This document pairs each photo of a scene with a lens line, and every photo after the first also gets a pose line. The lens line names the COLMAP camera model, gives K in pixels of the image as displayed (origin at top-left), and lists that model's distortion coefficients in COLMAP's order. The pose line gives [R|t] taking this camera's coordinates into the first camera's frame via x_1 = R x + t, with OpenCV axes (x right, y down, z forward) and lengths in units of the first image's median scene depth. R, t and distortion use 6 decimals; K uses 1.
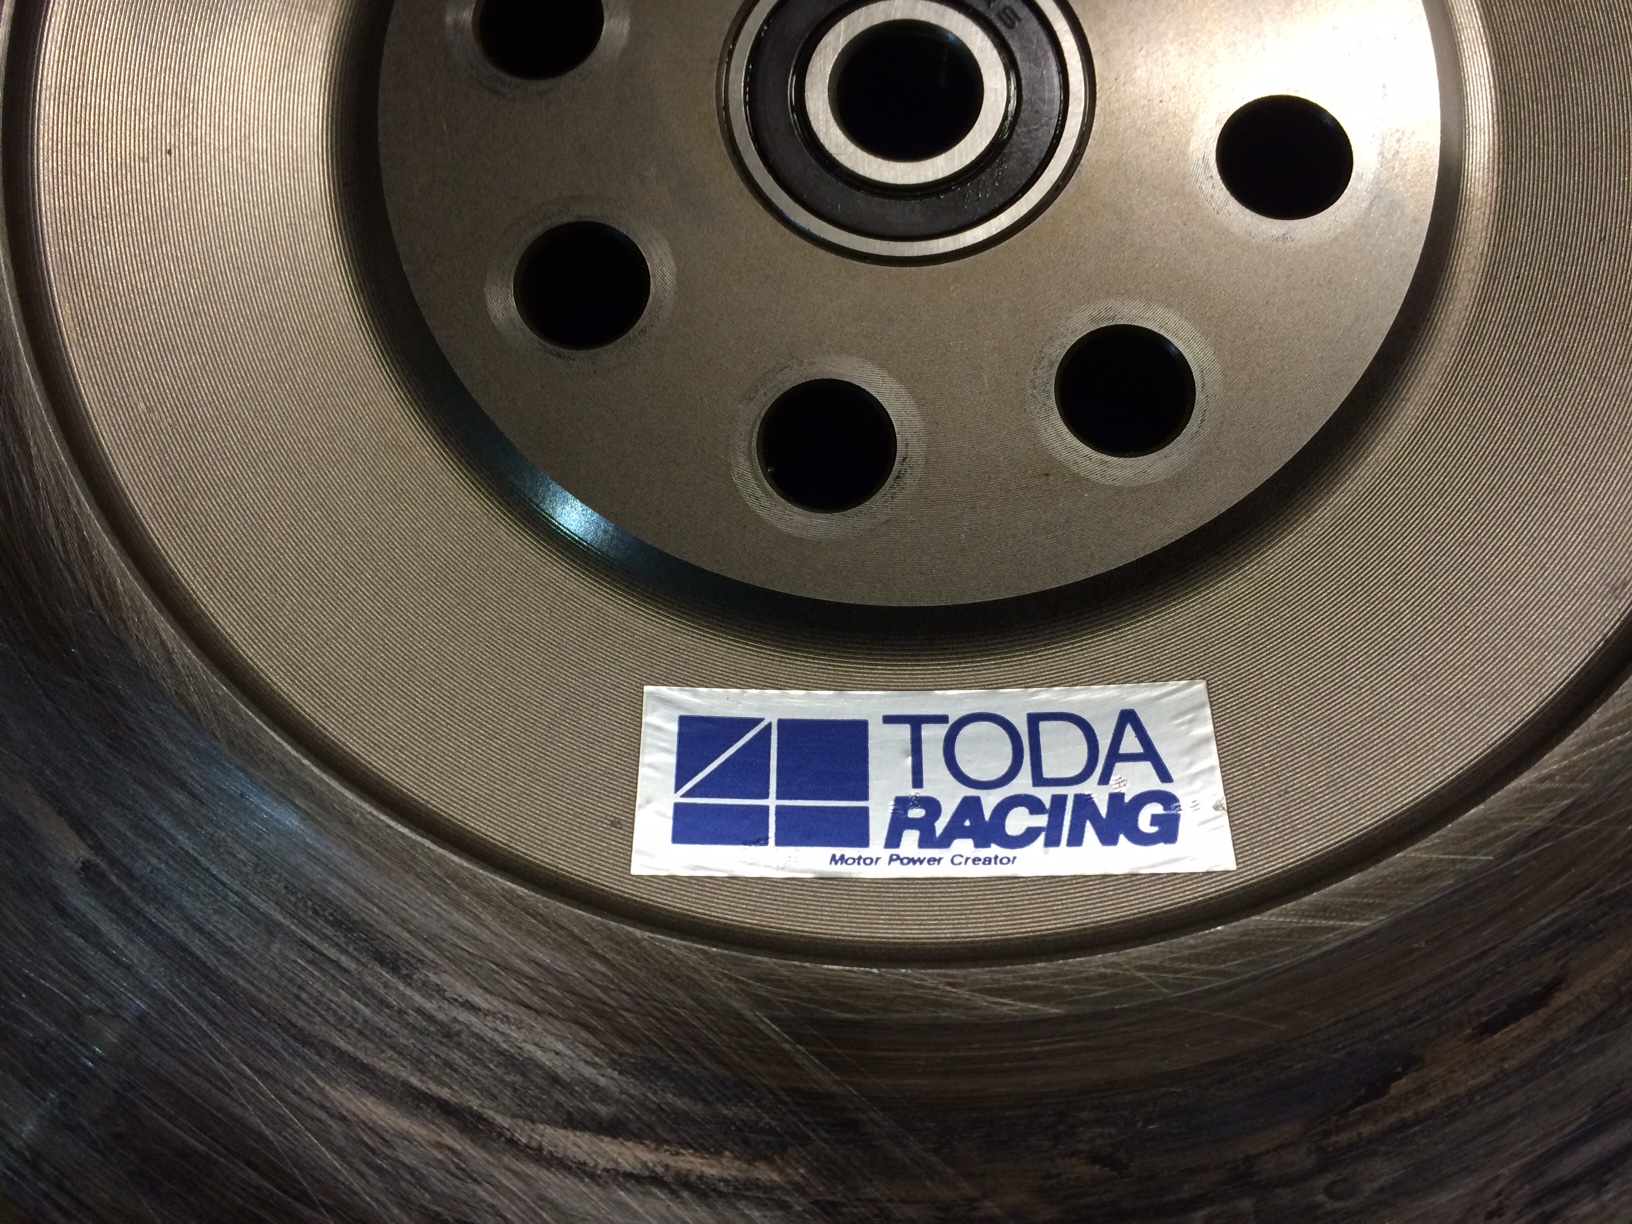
lens RADIAL K [[1446.6, 0, 816.0], [0, 1446.6, 612.0], [0, 0, 1]] dist [0.076558, -0.154496]
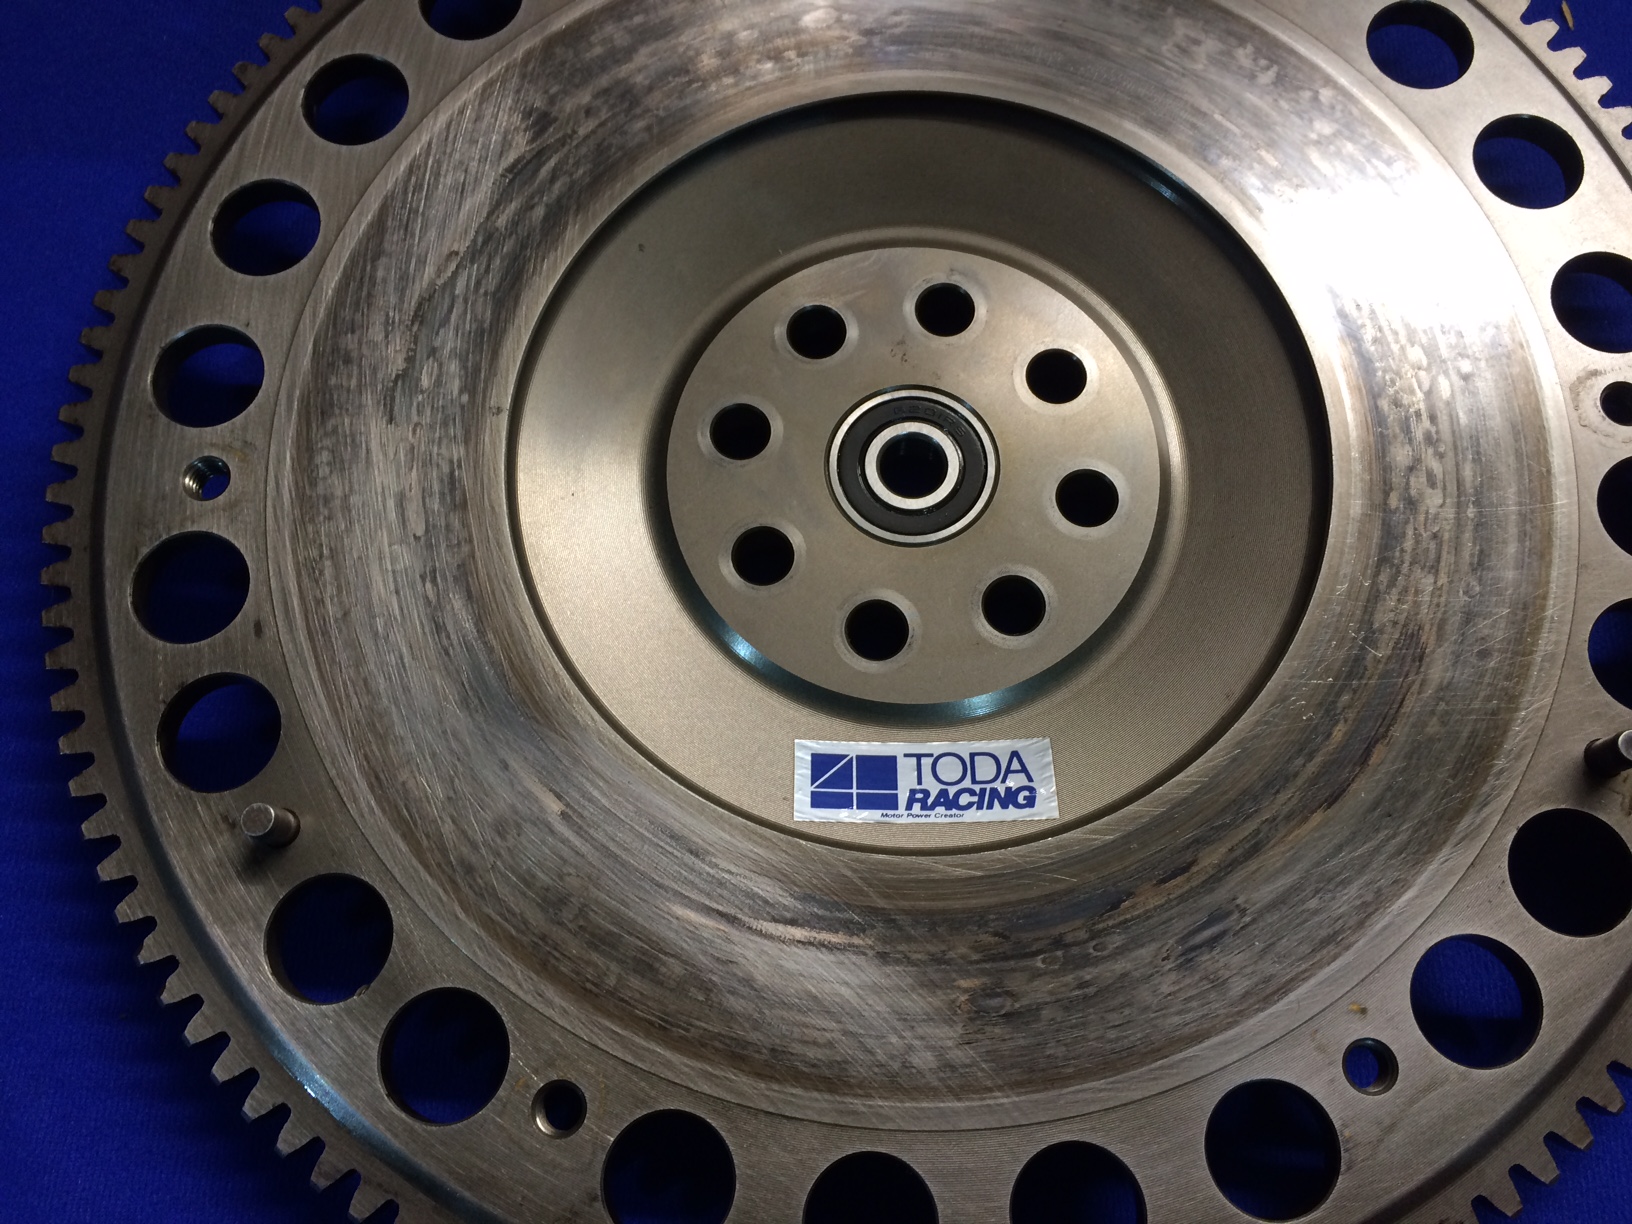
lens RADIAL K [[1446.6, 0, 816.0], [0, 1446.6, 612.0], [0, 0, 1]] dist [0.076558, -0.154496]
pose [[0.999985, 0.001974, 0.005012, -0.107528], [-0.001478, 0.995270, -0.097141, 0.078604], [-0.005180, 0.097132, 0.995258, -1.319840]]
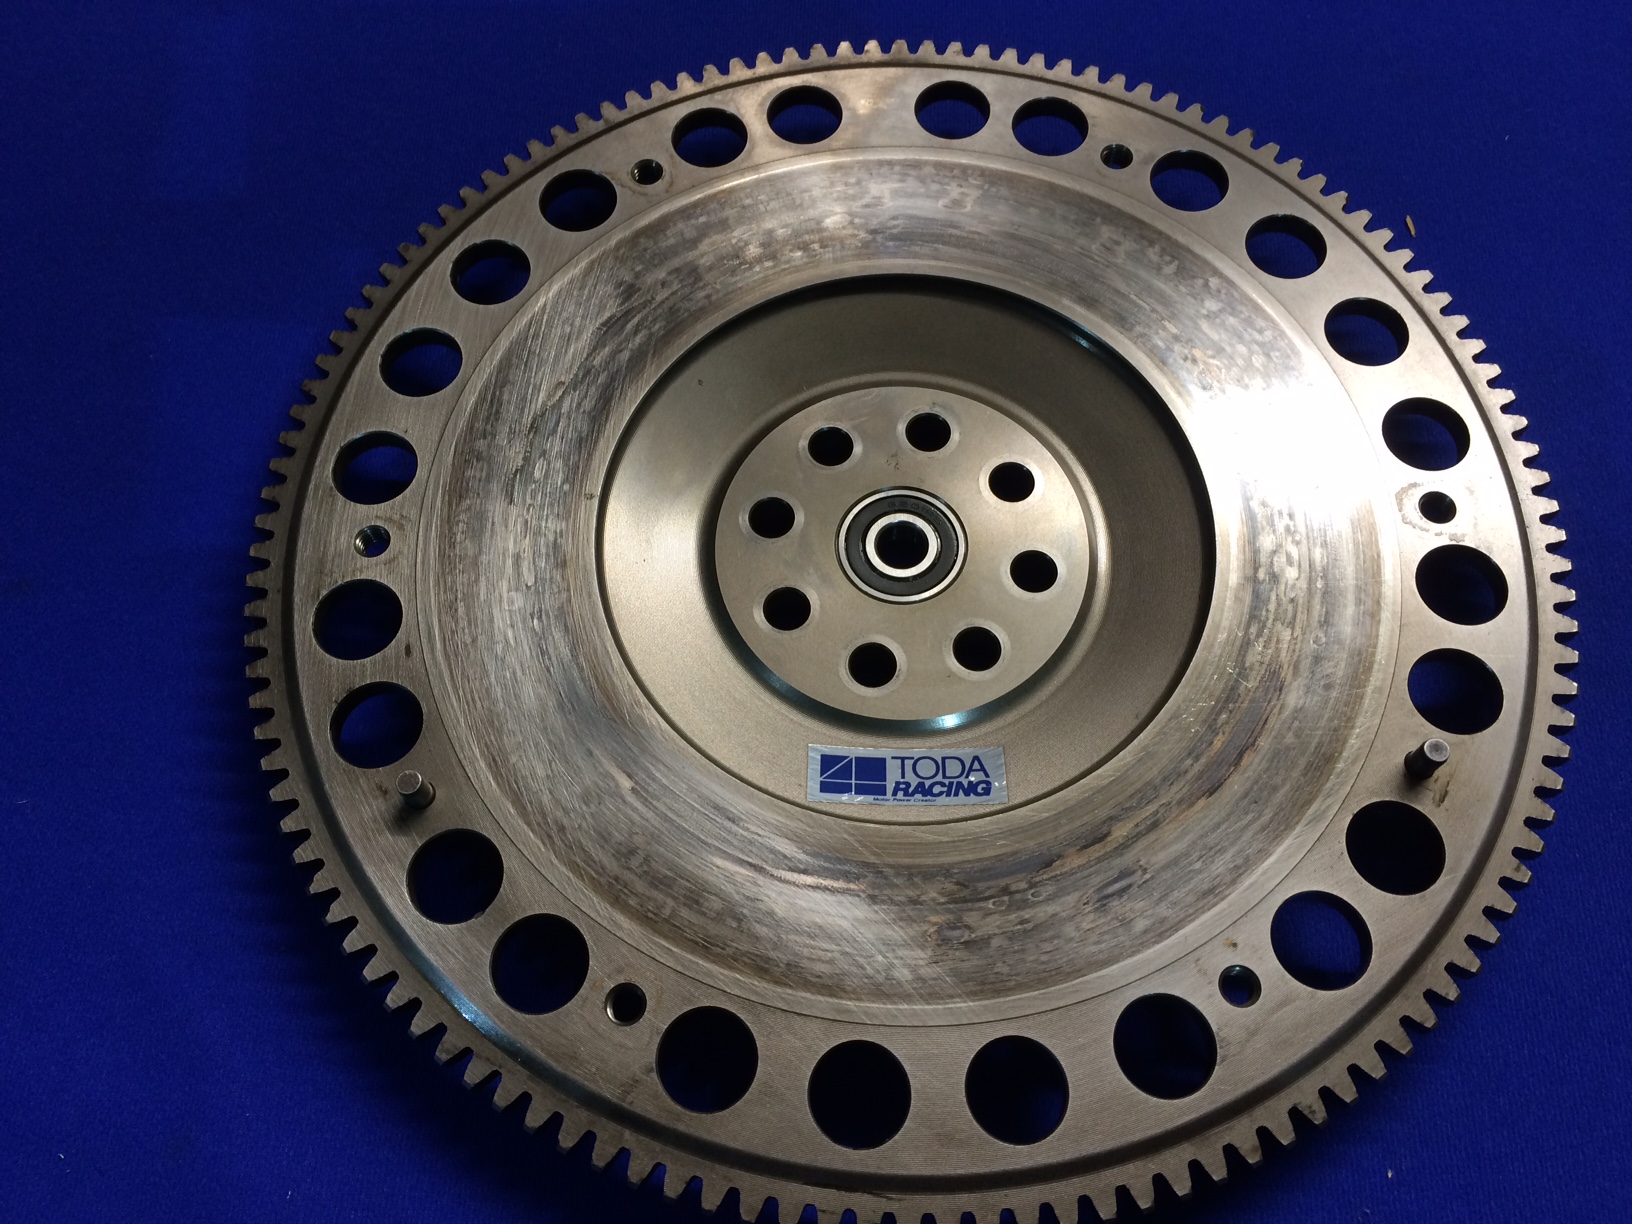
lens RADIAL K [[1446.6, 0, 816.0], [0, 1446.6, 612.0], [0, 0, 1]] dist [0.076558, -0.154496]
pose [[0.999740, 0.022813, 0.000166, -0.120915], [-0.022198, 0.974400, -0.223722, 0.482089], [-0.005265, 0.223660, 0.974653, -2.048761]]
